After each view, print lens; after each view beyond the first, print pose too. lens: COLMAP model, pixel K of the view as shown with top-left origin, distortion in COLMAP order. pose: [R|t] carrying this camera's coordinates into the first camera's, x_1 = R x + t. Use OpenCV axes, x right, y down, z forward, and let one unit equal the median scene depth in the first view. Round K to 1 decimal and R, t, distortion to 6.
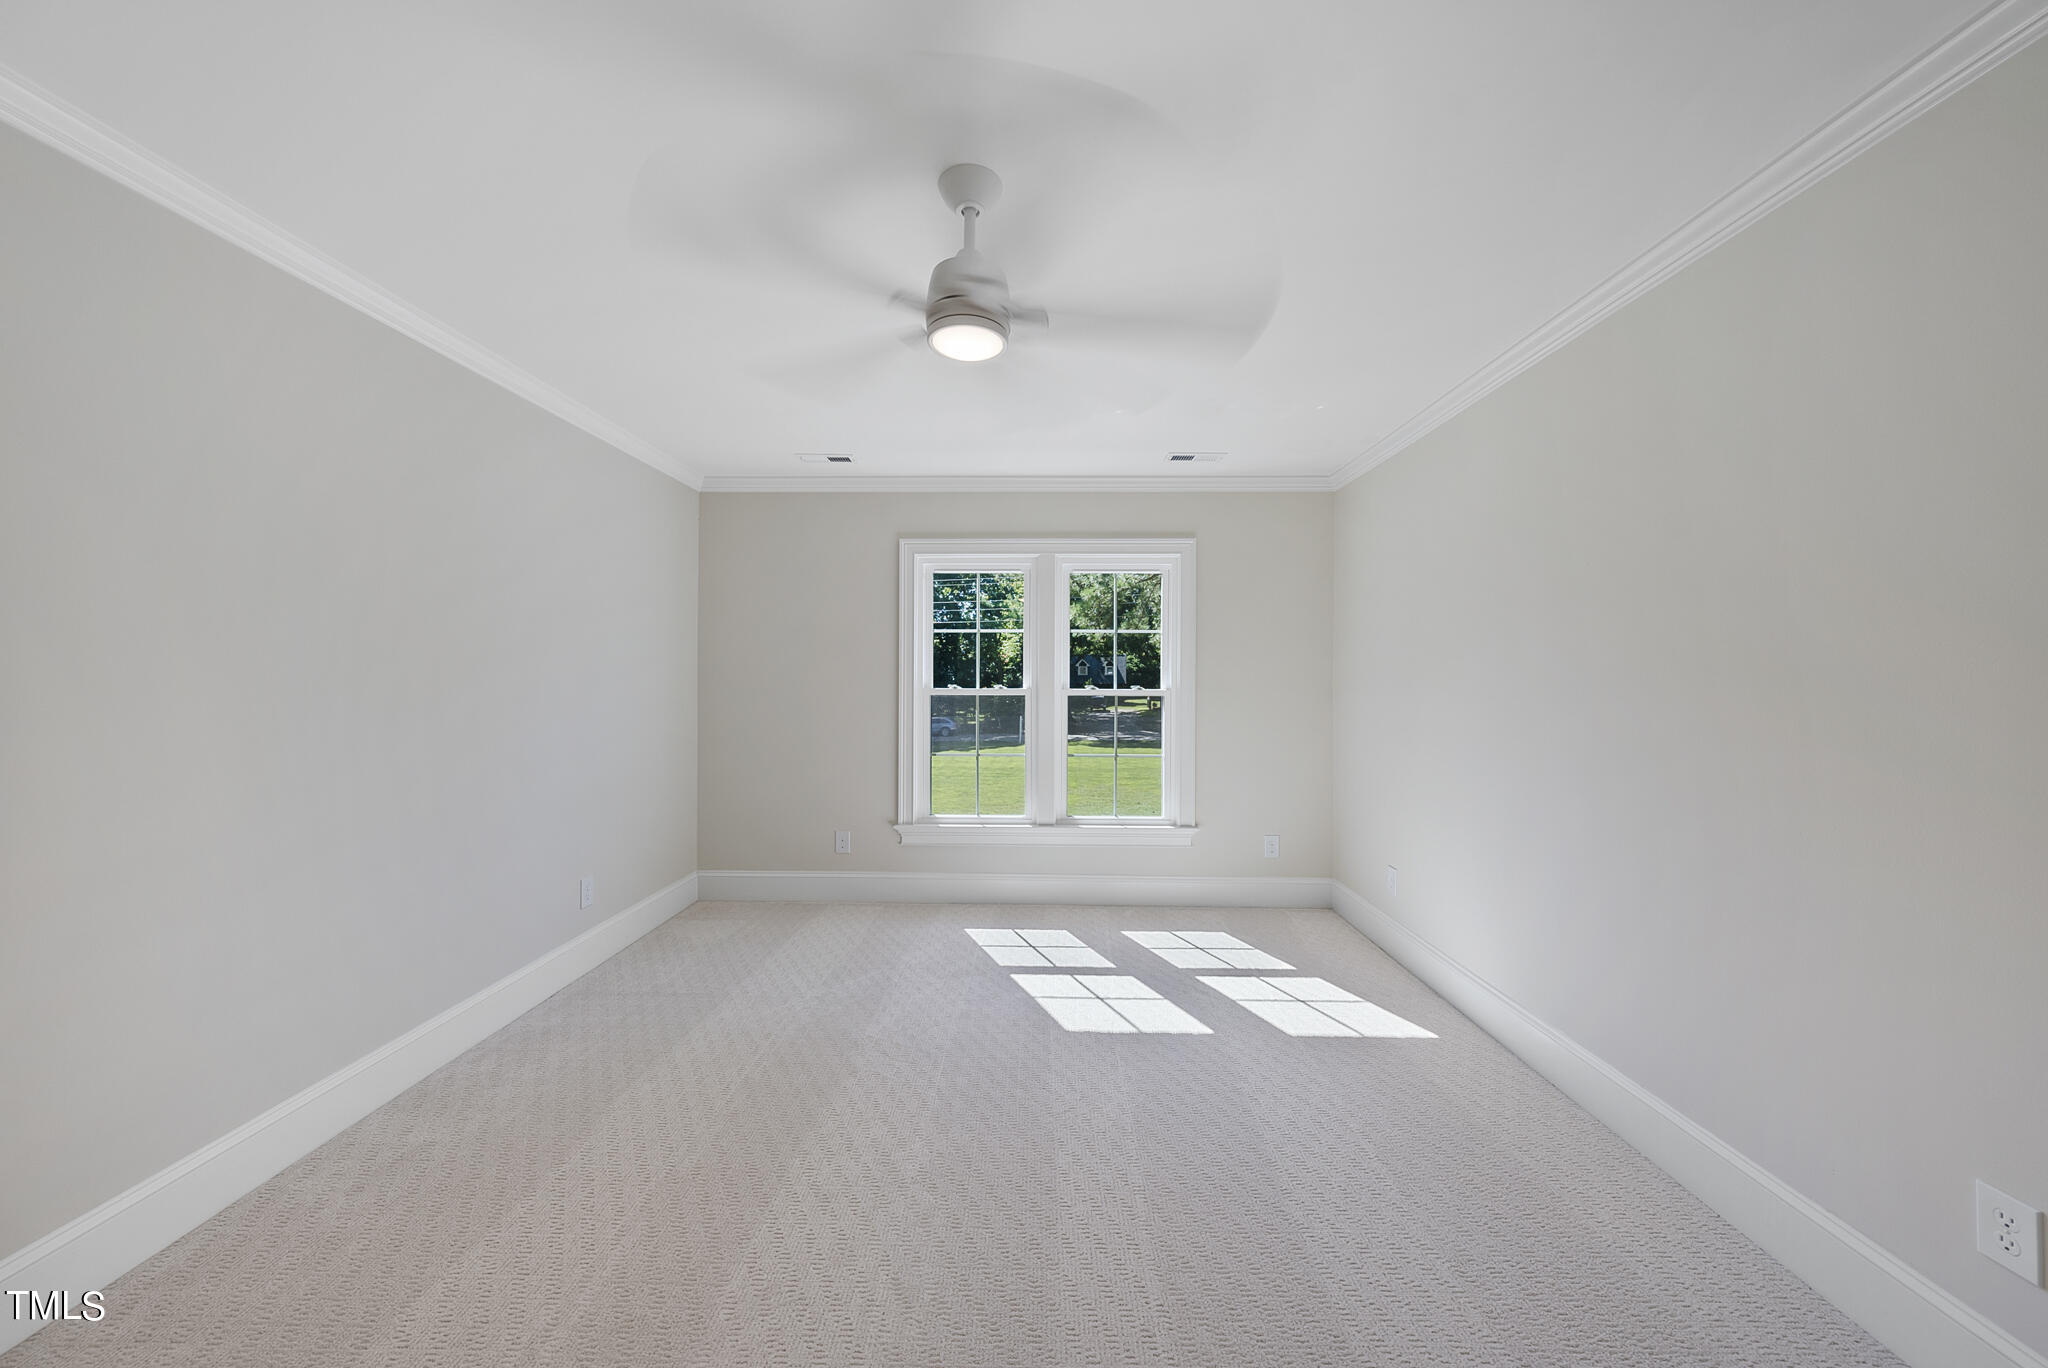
lens RADIAL K [[708.5, 0, 1009.9], [0, 708.5, 678.2], [0, 0, 1]] dist [0.000283, -0.000235]
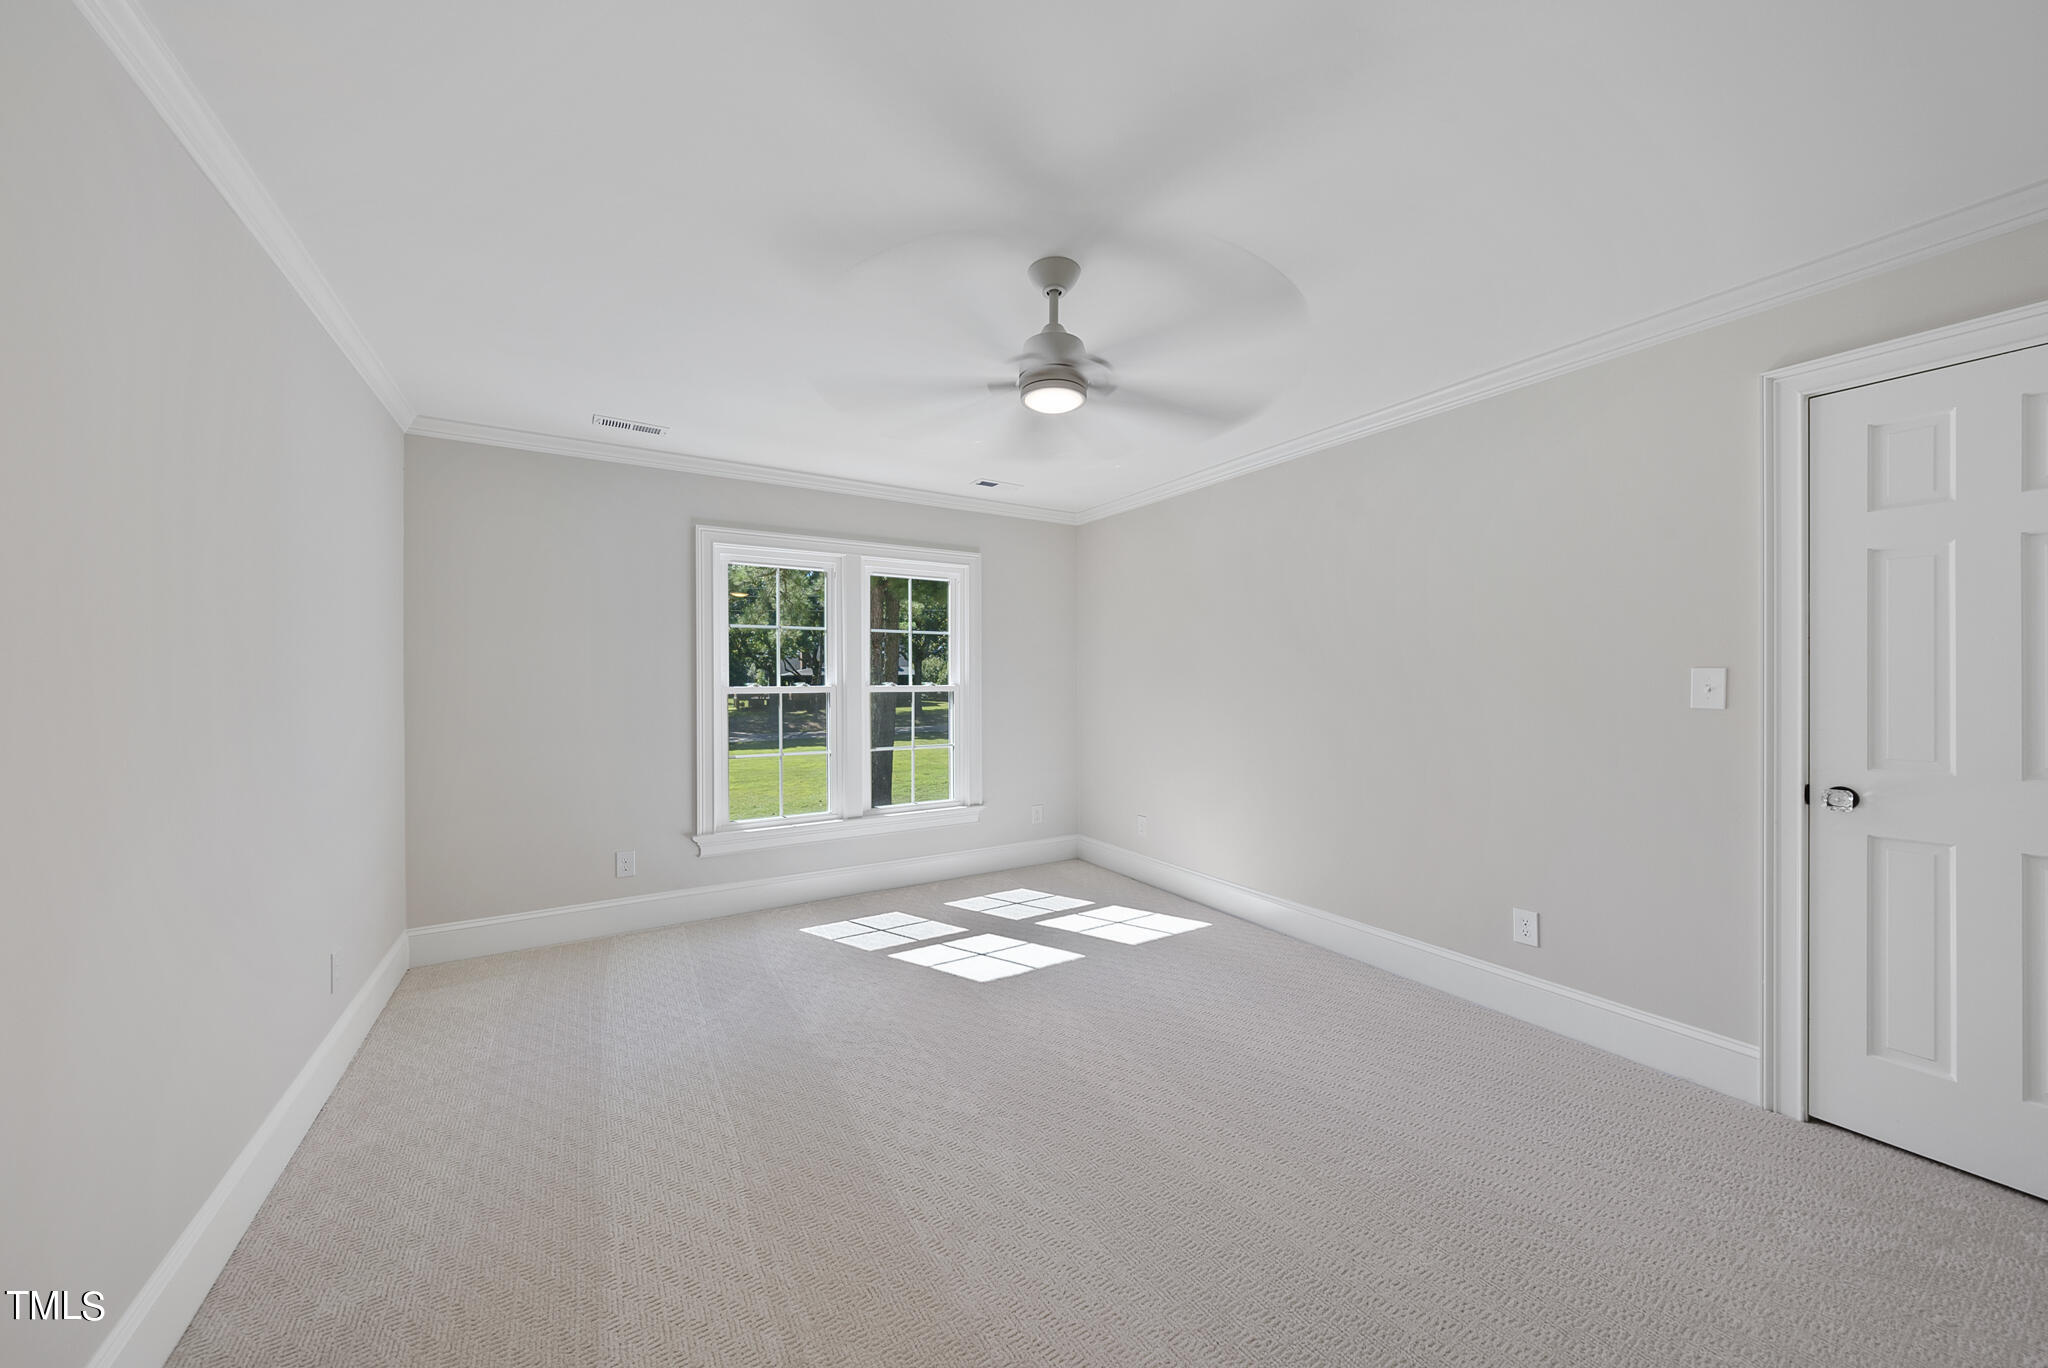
lens RADIAL K [[708.5, 0, 1016.5], [0, 708.5, 684.2], [0, 0, 1]] dist [0.000283, -0.000235]
pose [[0.841514, -0.010115, 0.540140, -0.311323], [0.003436, 0.999905, 0.013372, -0.000970], [-0.540224, -0.009397, 0.841469, 0.005161]]
